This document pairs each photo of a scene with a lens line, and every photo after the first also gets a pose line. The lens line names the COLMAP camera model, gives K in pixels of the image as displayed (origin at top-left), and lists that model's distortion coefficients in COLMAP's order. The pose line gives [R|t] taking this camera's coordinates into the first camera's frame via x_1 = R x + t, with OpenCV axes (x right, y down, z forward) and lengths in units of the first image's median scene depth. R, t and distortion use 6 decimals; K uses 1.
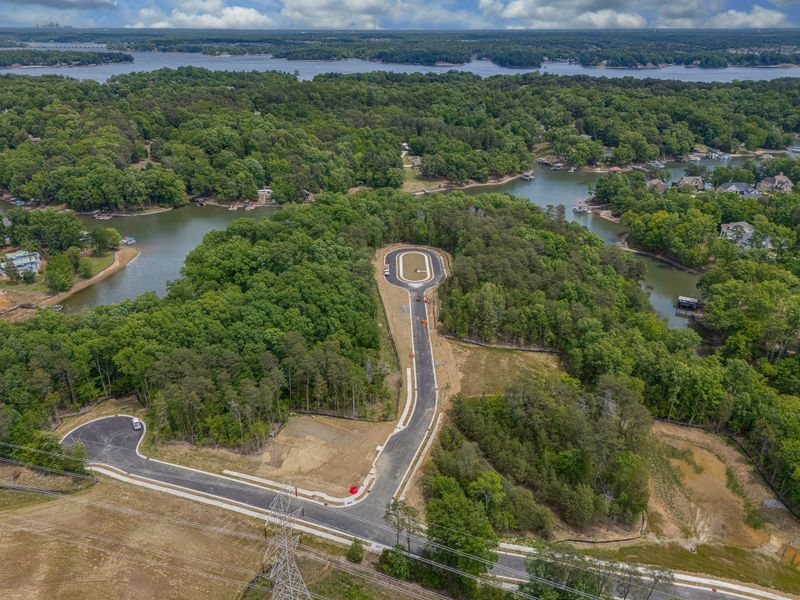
lens RADIAL K [[588.7, 0, 405.0], [0, 588.7, 302.8], [0, 0, 1]] dist [0.071329, -0.055695]
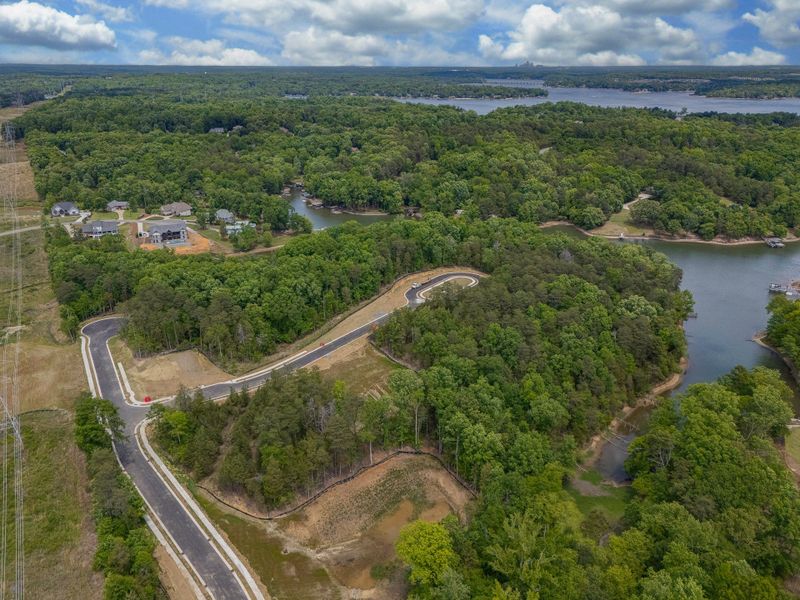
lens RADIAL K [[588.7, 0, 421.9], [0, 588.7, 313.3], [0, 0, 1]] dist [0.071329, -0.055695]
pose [[0.779148, 0.244604, -0.577145, 0.759307], [-0.265527, 0.962827, 0.049600, -0.073600], [0.567823, 0.114602, 0.815134, 0.142042]]
